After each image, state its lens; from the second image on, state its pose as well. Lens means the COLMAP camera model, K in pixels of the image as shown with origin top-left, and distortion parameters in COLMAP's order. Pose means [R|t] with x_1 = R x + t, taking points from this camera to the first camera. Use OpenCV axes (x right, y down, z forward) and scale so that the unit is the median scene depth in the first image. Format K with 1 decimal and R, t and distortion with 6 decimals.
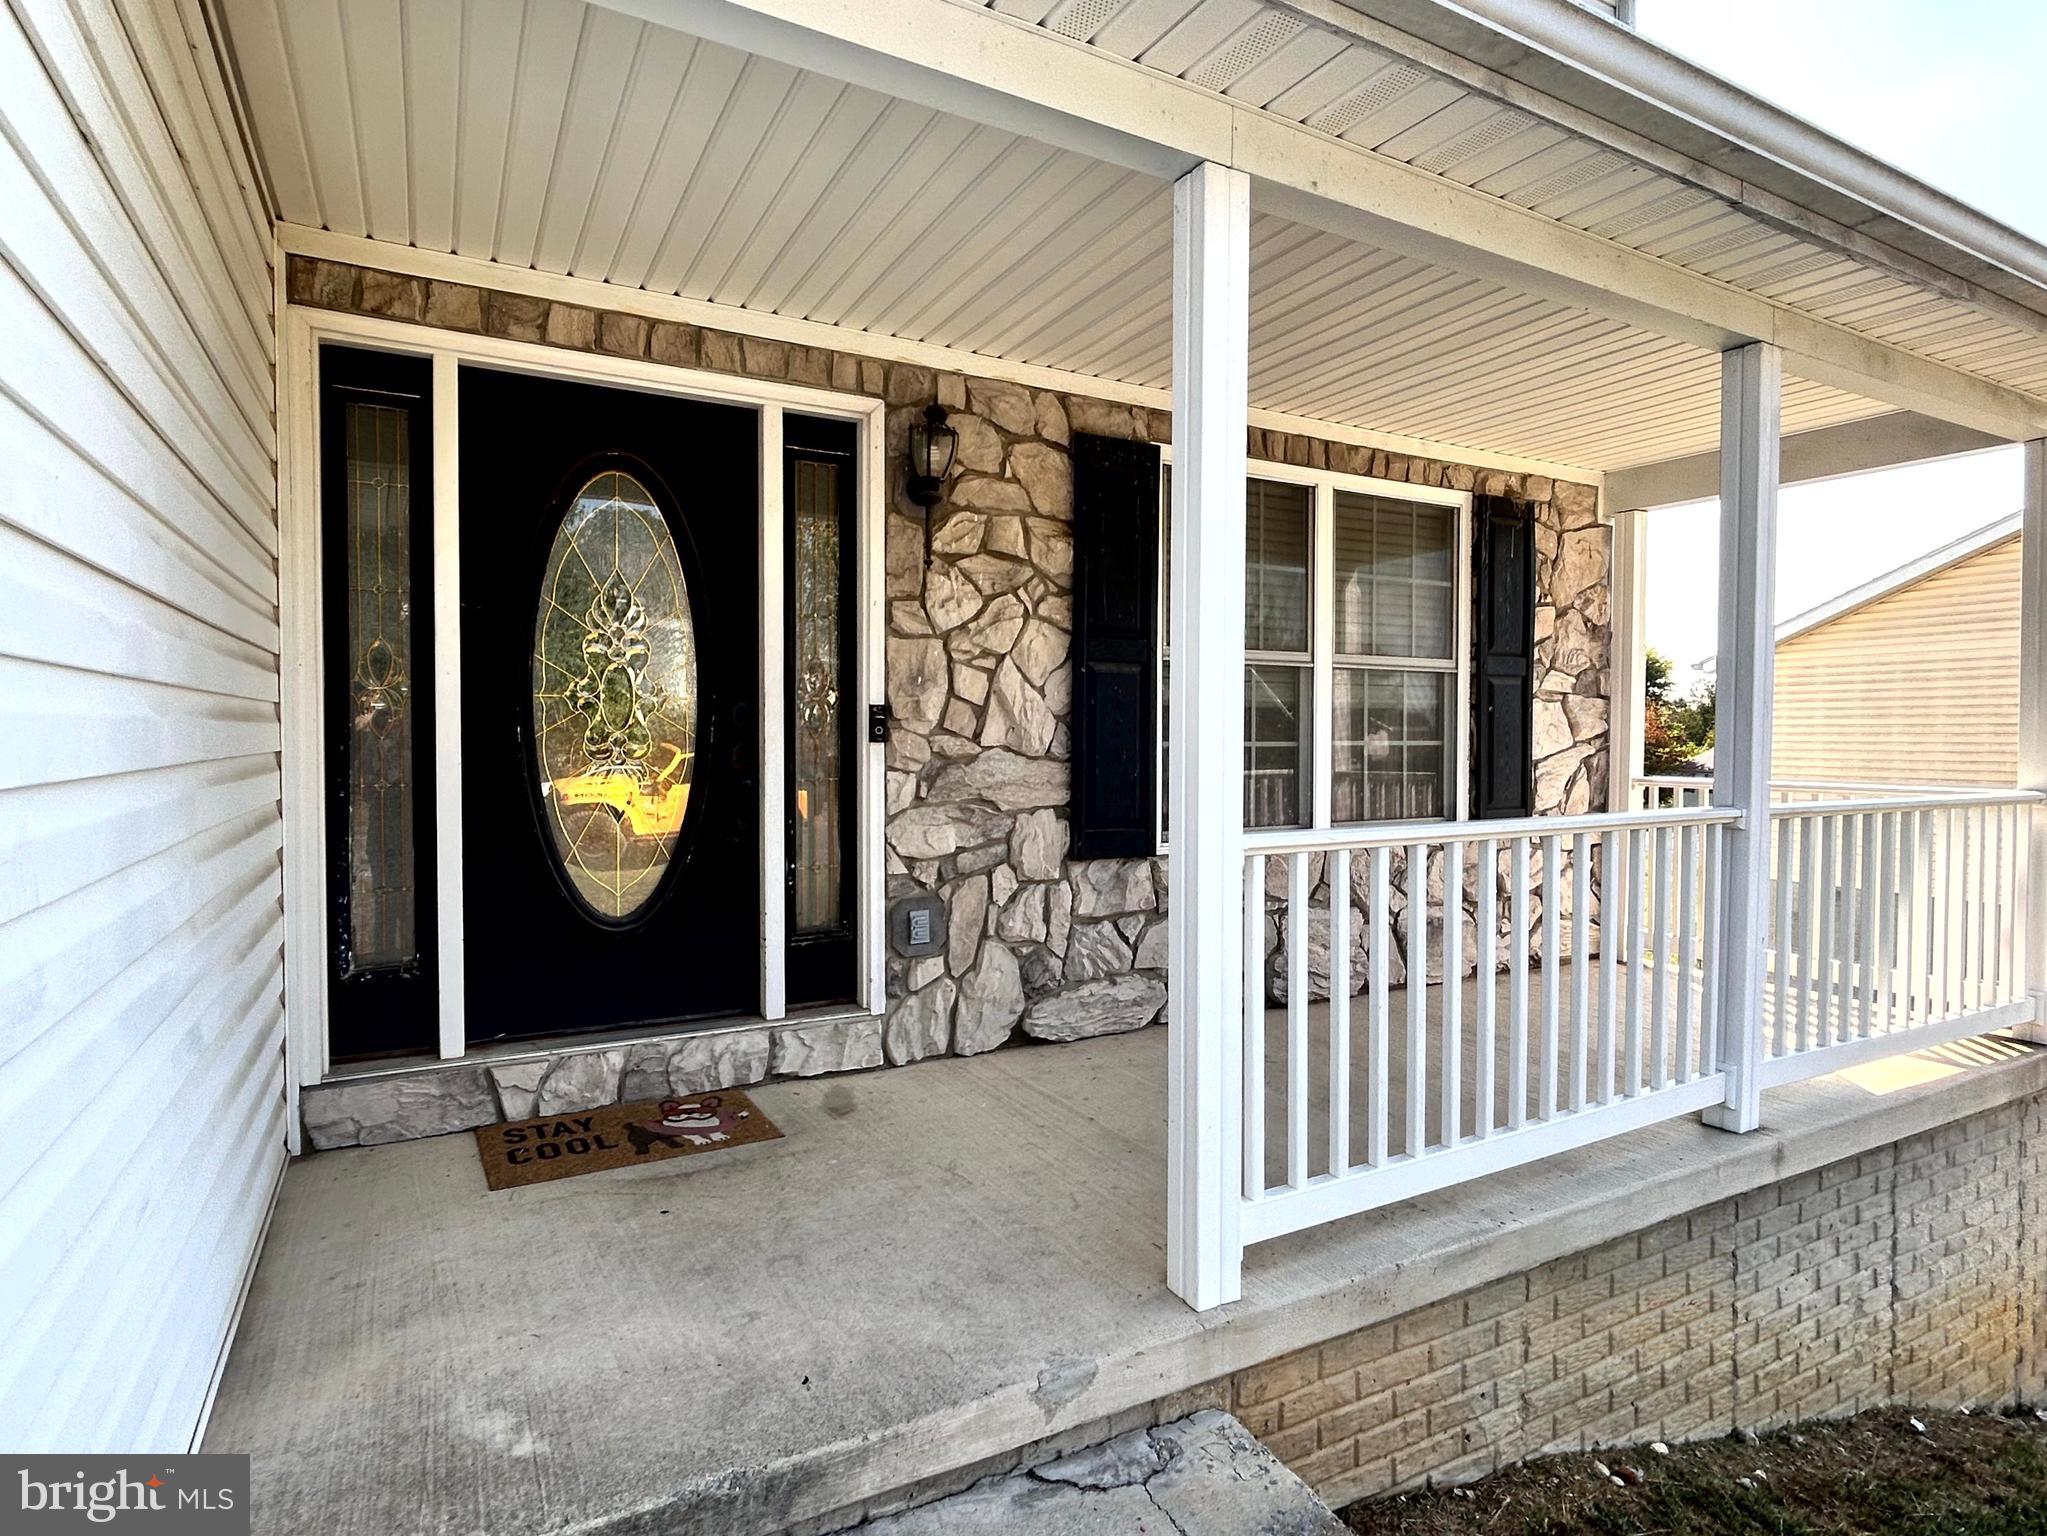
lens RADIAL K [[1091.7, 0, 1014.8], [0, 1091.7, 768.4], [0, 0, 1]] dist [-0.003971, -0.000354]
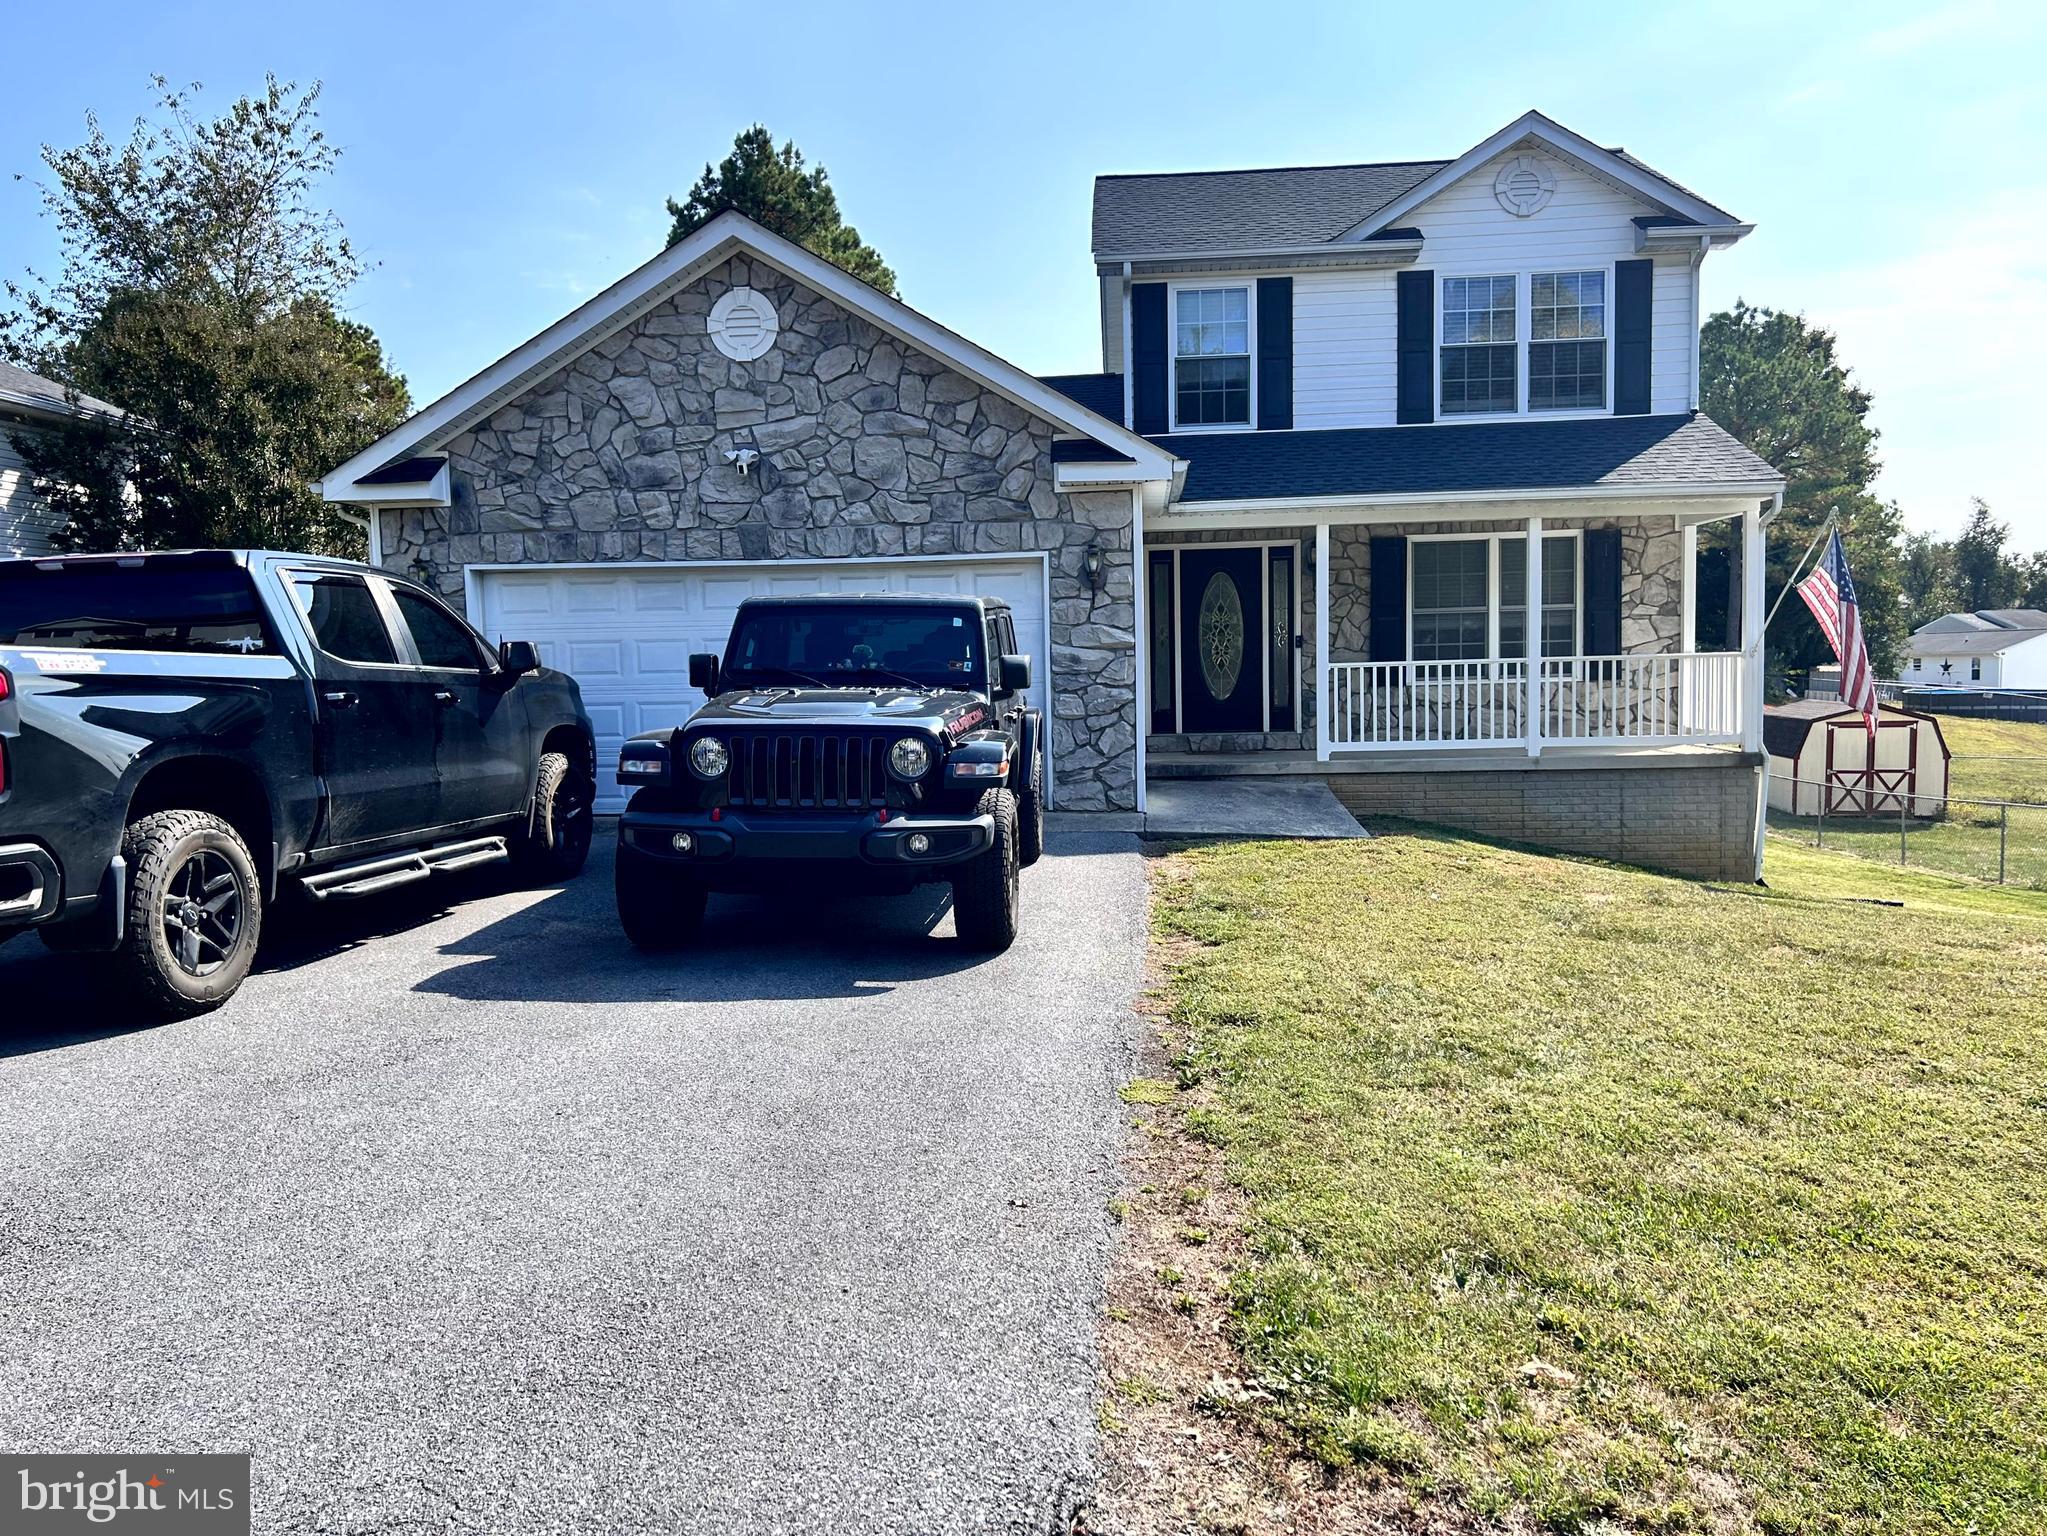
lens RADIAL K [[1553.5, 0, 1020.6], [0, 1553.5, 767.6], [0, 0, 1]] dist [0.022451, -0.005702]
pose [[0.829447, 0.004625, -0.558567, 1.722666], [0.009875, 0.999688, 0.022941, 0.212177], [0.558499, -0.024545, 0.829142, -3.195426]]
